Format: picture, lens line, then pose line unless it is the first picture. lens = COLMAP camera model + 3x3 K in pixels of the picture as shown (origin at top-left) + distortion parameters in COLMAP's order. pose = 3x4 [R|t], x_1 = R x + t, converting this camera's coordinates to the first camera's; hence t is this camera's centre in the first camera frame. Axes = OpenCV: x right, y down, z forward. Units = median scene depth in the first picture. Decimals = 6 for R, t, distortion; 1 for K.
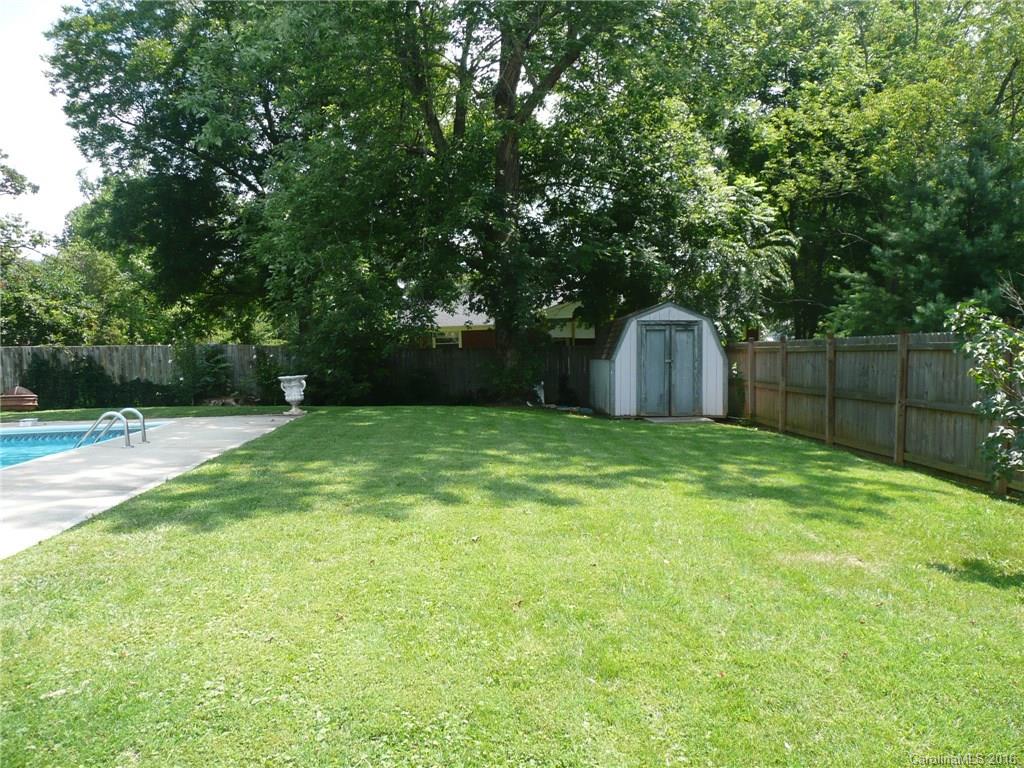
lens RADIAL K [[836.4, 0, 535.5], [0, 836.4, 397.7], [0, 0, 1]] dist [-0.068638, 0.050224]
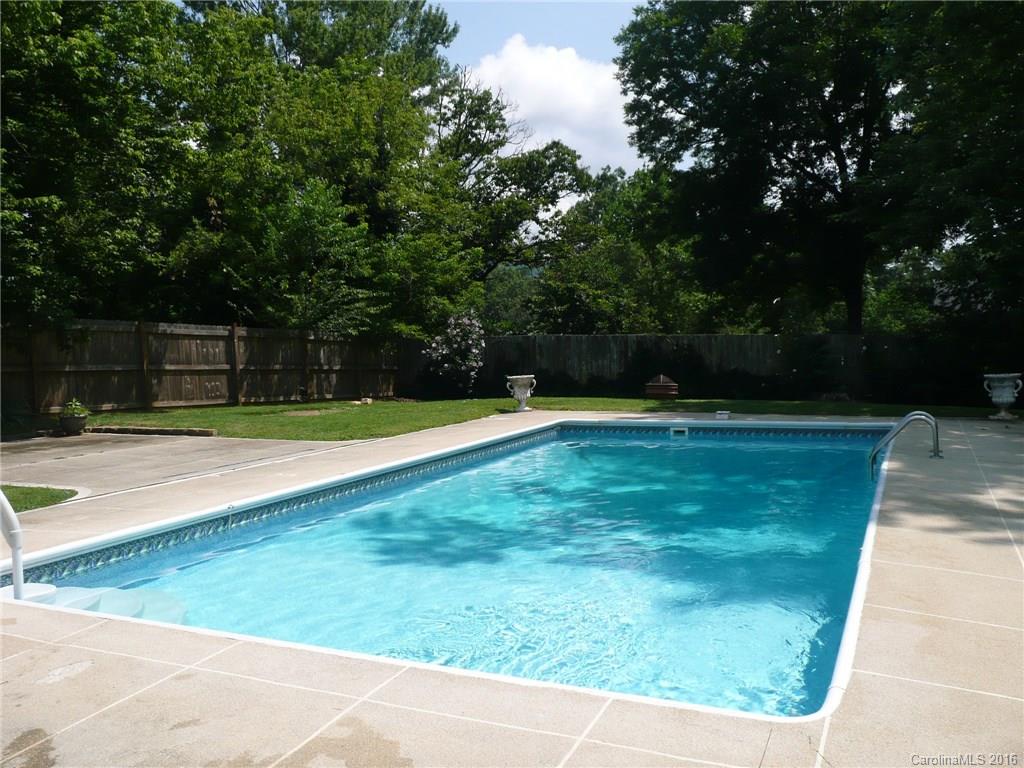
lens RADIAL K [[836.4, 0, 535.5], [0, 836.4, 397.7], [0, 0, 1]] dist [-0.068638, 0.050224]
pose [[0.869149, 0.041302, -0.492822, -0.144897], [-0.033364, 0.999133, 0.024892, -0.003540], [0.493423, -0.005192, 0.869774, 0.016416]]
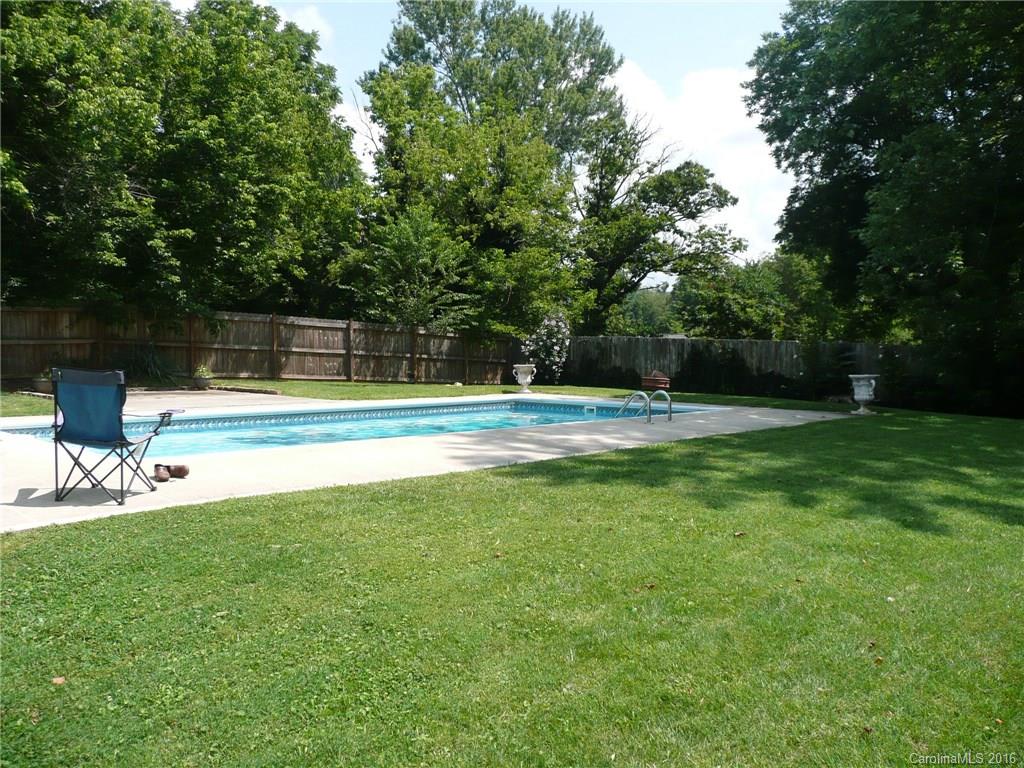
lens RADIAL K [[836.4, 0, 535.5], [0, 836.4, 397.7], [0, 0, 1]] dist [-0.068638, 0.050224]
pose [[0.667125, 0.078281, -0.740821, 0.083717], [-0.079124, 0.996284, 0.034023, -0.001151], [0.740732, 0.035919, 0.670840, 0.036202]]
